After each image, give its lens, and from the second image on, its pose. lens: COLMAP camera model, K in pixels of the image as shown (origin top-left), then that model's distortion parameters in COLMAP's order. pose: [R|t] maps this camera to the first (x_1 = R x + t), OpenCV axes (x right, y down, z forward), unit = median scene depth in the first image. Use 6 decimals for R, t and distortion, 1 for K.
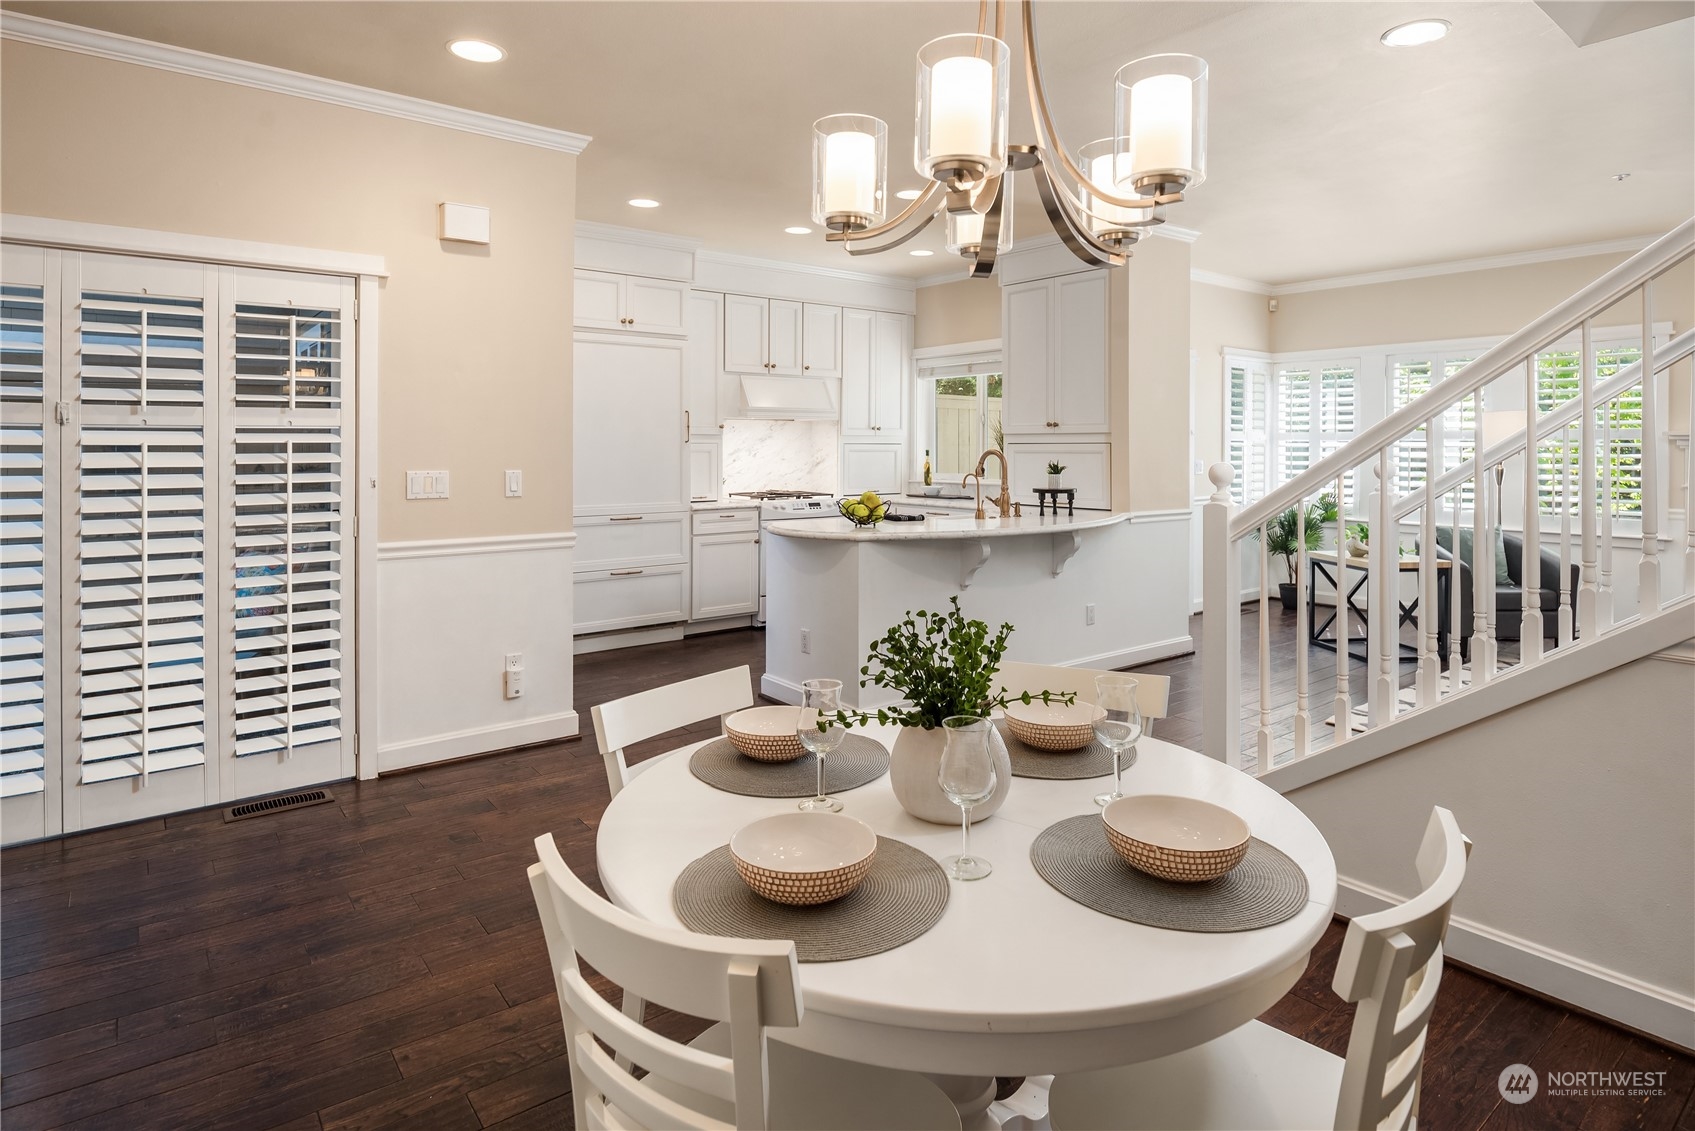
lens RADIAL K [[929.0, 0, 840.4], [0, 929.0, 456.5], [0, 0, 1]] dist [0.000592, -0.005782]
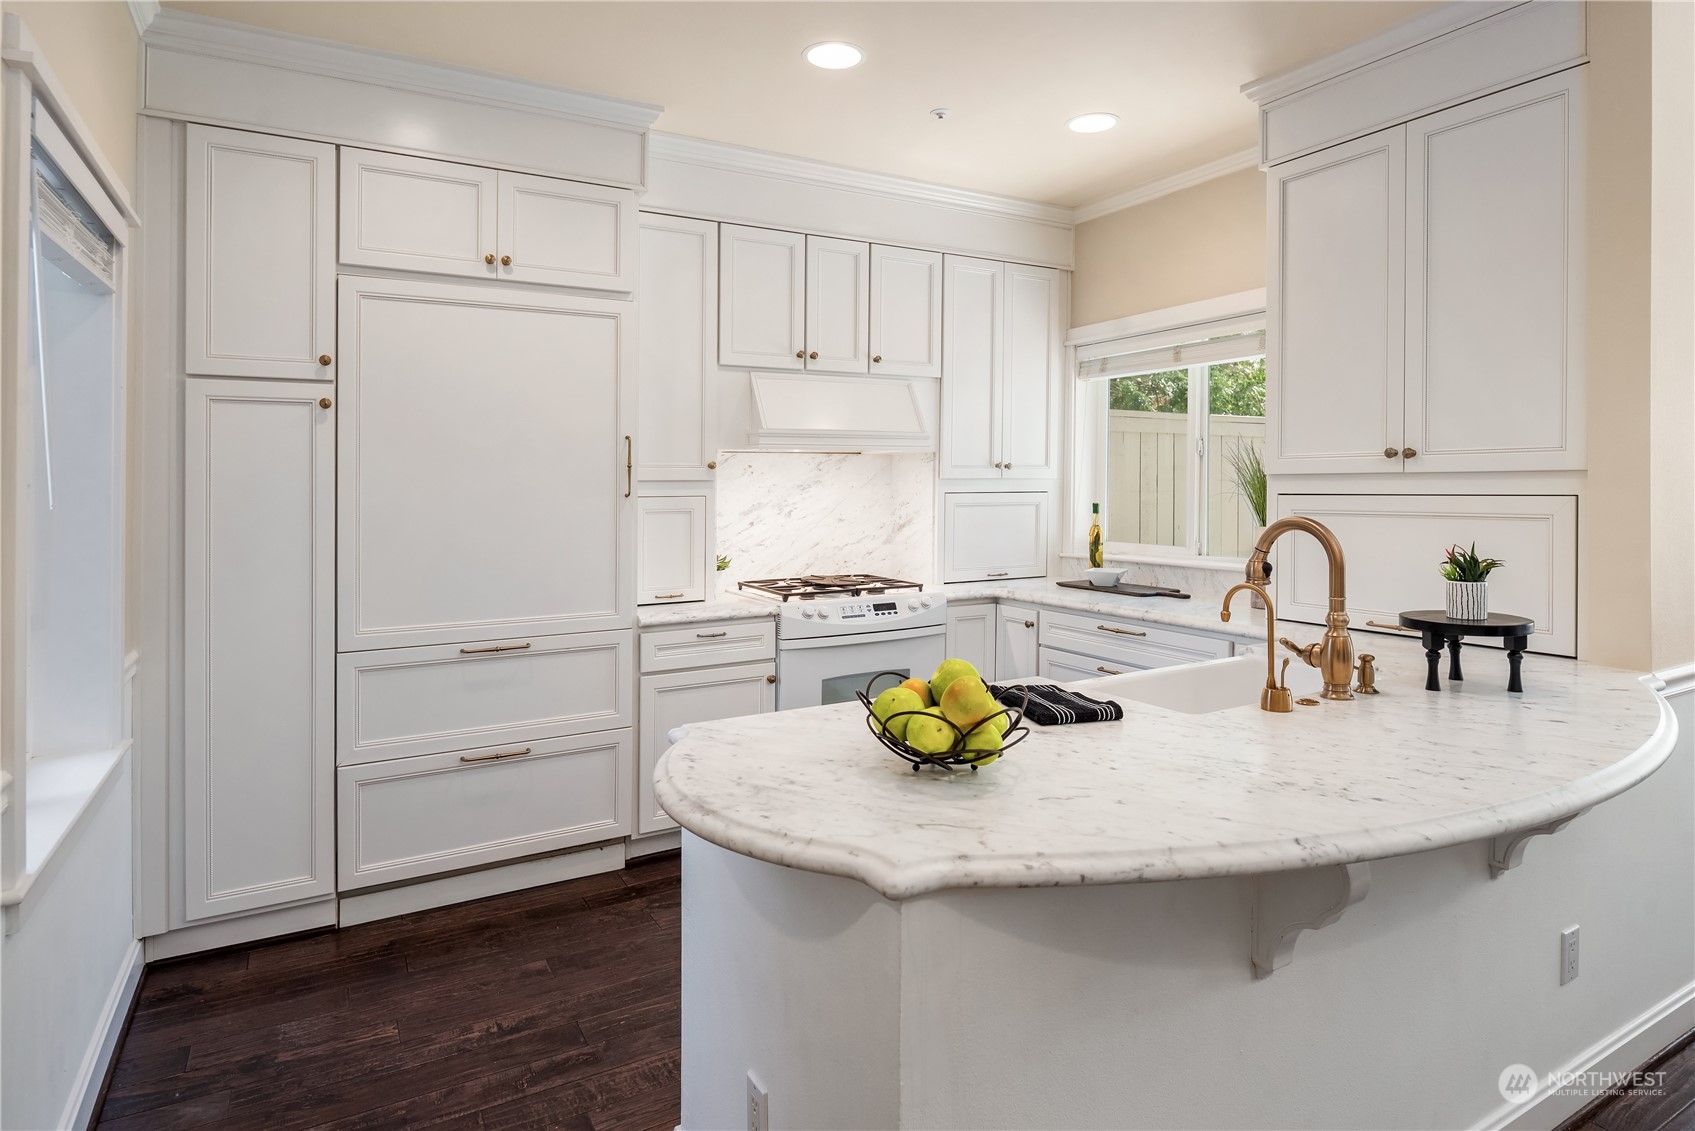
lens RADIAL K [[929.0, 0, 817.1], [0, 929.0, 528.7], [0, 0, 1]] dist [0.000592, -0.005782]
pose [[0.985449, 0.001137, -0.169970, 0.029883], [0.004949, 0.999362, 0.035373, -0.015950], [0.169902, -0.035700, 0.984814, 0.537629]]
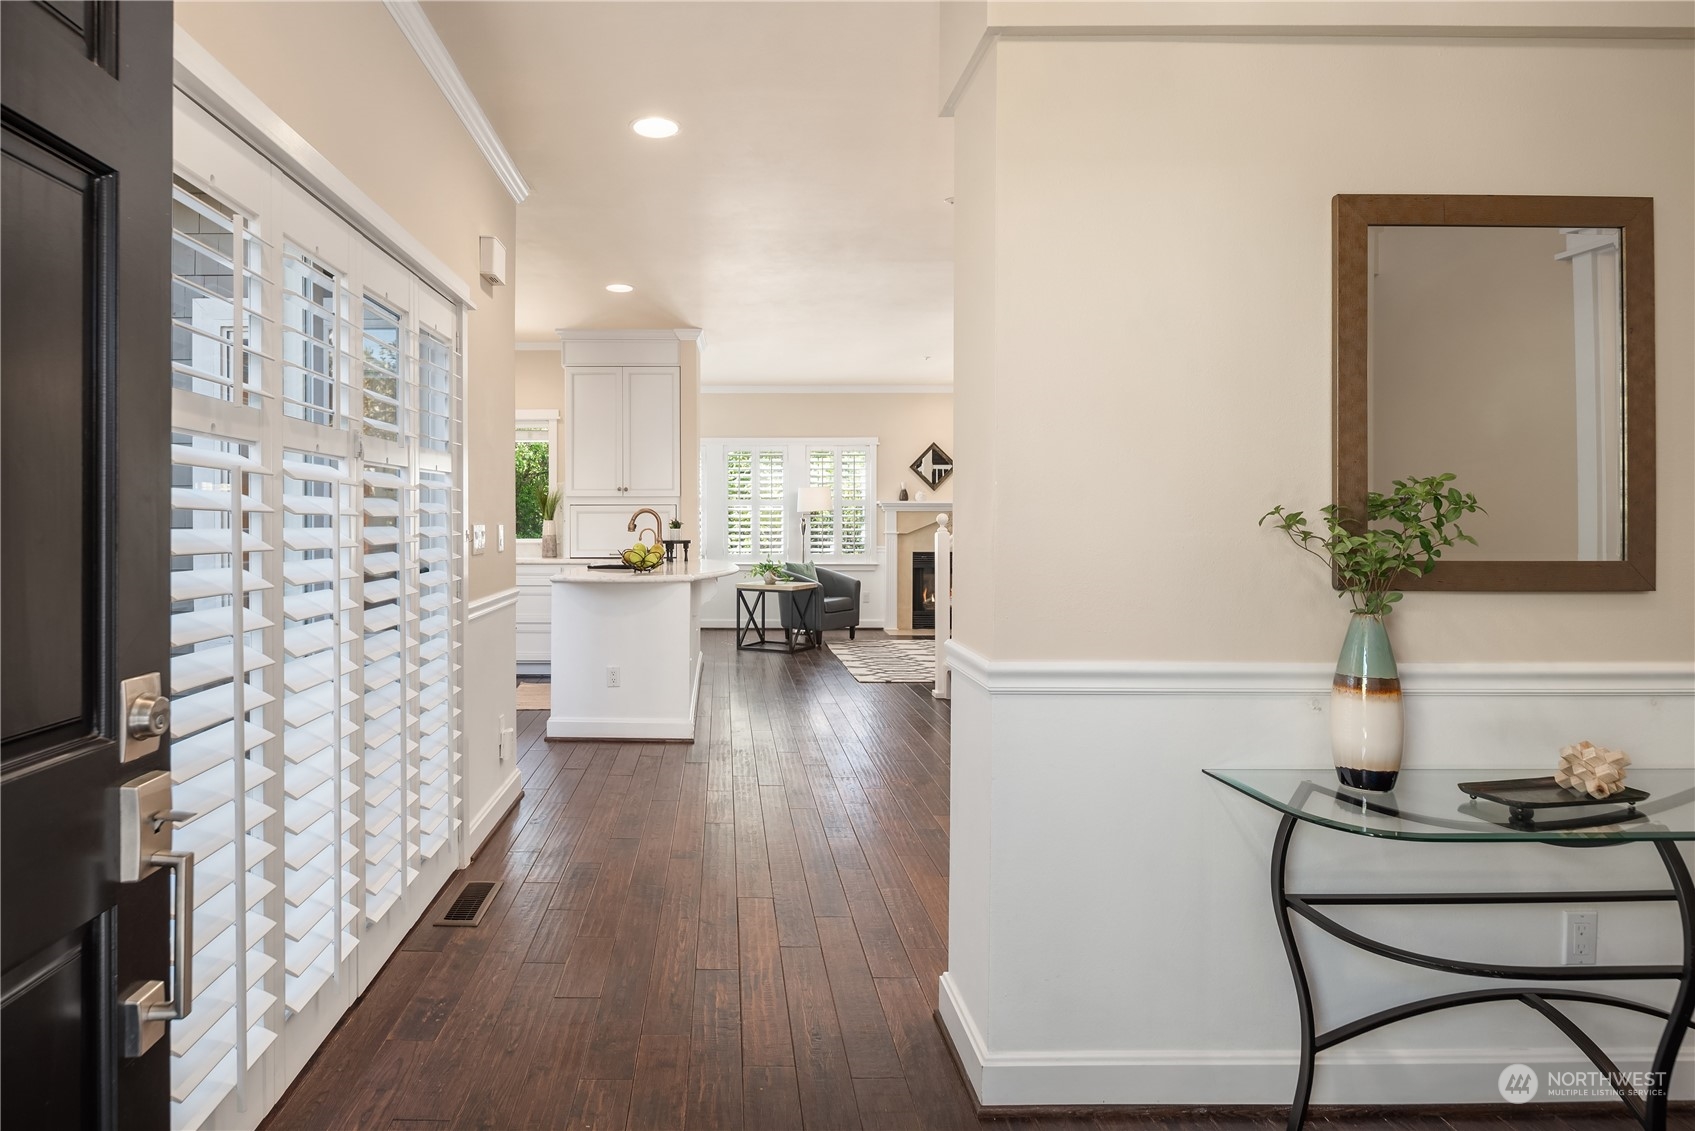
lens RADIAL K [[929.0, 0, 711.5], [0, 929.0, 529.1], [0, 0, 1]] dist [0.000592, -0.005782]
pose [[0.627494, -0.010513, 0.778551, -0.668232], [0.007250, 0.999944, 0.007660, 0.009482], [-0.778588, 0.000838, 0.627535, 0.160879]]
